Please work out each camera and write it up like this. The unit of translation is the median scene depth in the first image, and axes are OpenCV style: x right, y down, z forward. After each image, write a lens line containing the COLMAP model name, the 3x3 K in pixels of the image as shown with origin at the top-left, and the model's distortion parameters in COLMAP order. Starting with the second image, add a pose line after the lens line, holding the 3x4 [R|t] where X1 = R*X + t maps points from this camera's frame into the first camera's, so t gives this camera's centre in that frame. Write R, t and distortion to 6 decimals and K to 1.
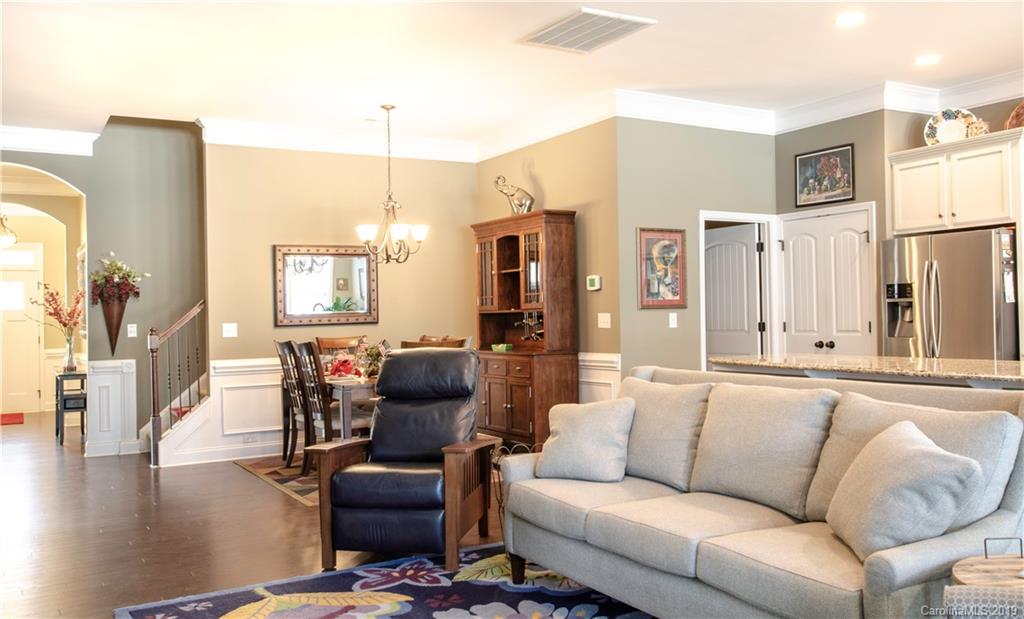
lens RADIAL K [[880.5, 0, 512.0], [0, 880.5, 309.5], [0, 0, 1]] dist [0.004877, 0.005807]
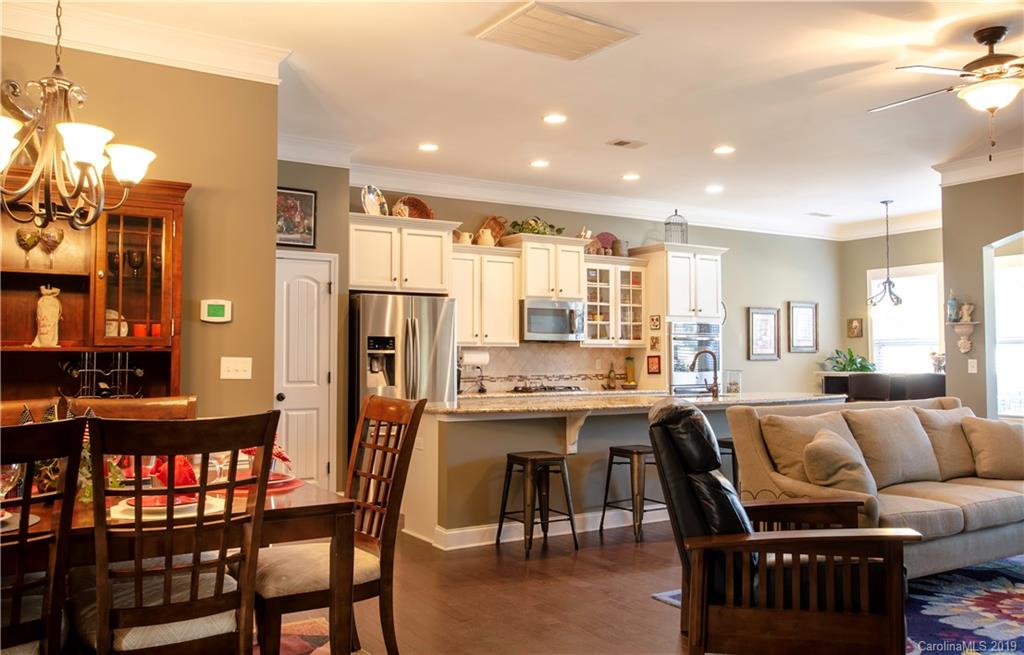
lens RADIAL K [[835.7, 0, 512.0], [0, 835.7, 327.5], [0, 0, 1]] dist [0.001823, 0.002813]
pose [[-0.026599, 0.059351, 0.997883, -0.545074], [-0.006818, 0.998202, -0.059551, 0.018224], [-0.999623, -0.008388, -0.026146, 0.801729]]
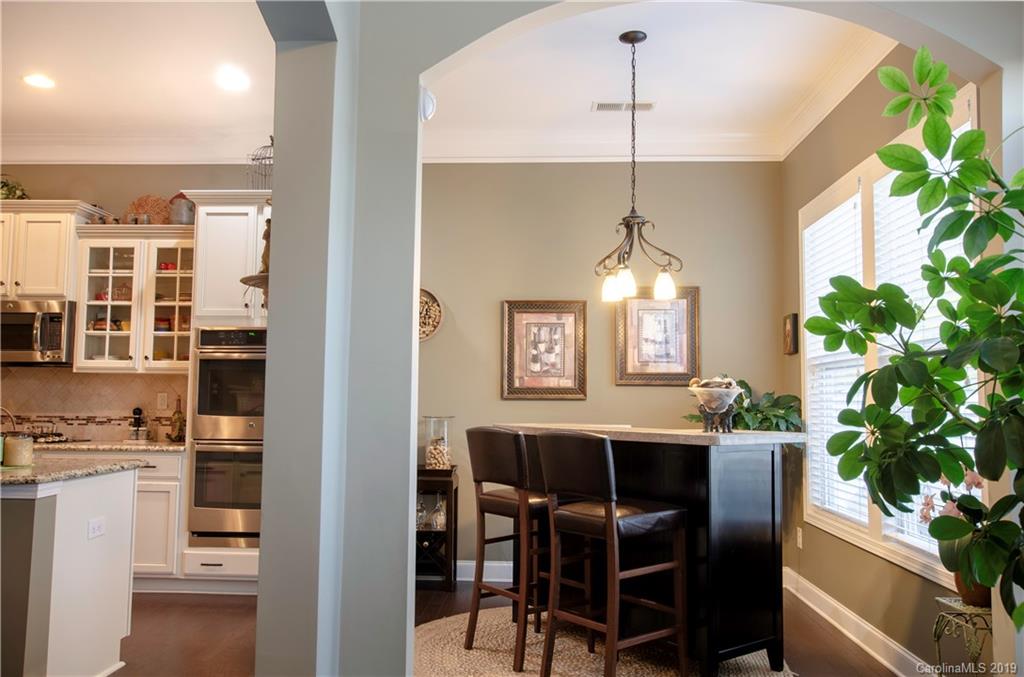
lens RADIAL K [[795.0, 0, 512.0], [0, 795.0, 338.5], [0, 0, 1]] dist [0.004846, 0.006114]
pose [[0.545187, 0.090444, 0.833421, 0.259786], [-0.027590, 0.995560, -0.089991, -0.002426], [-0.837860, 0.026068, 0.545262, -0.048412]]
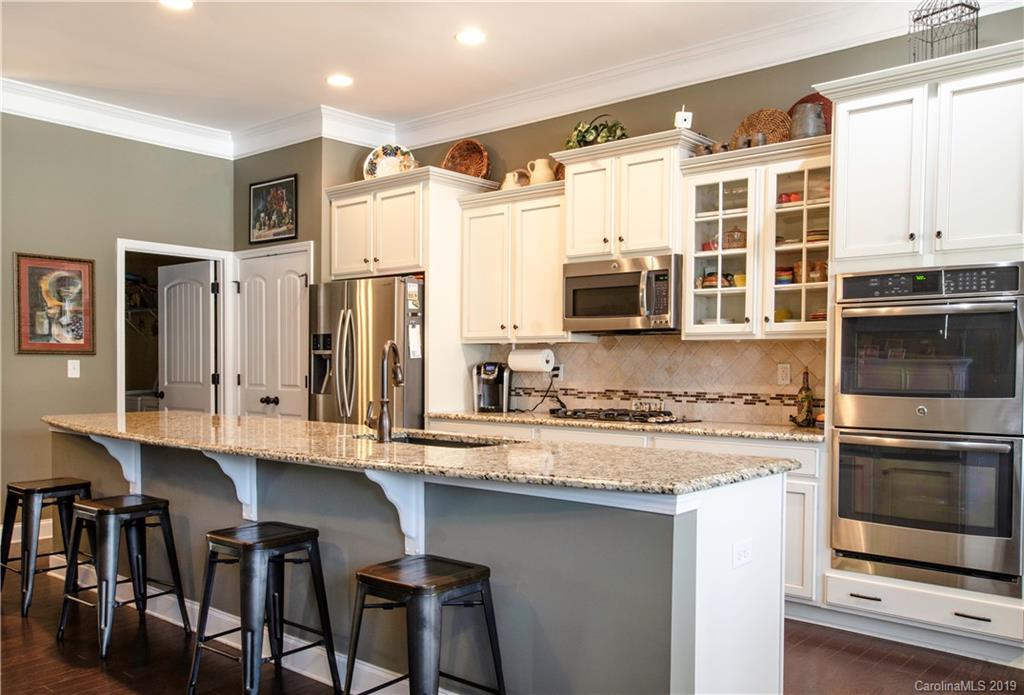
lens RADIAL K [[863.1, 0, 509.8], [0, 863.1, 400.0], [0, 0, 1]] dist [0.009646, 0.001534]
pose [[0.946798, 0.013856, 0.321529, 0.313419], [-0.028746, 0.998720, 0.041606, -0.004045], [-0.320541, -0.048635, 0.945985, 0.097921]]
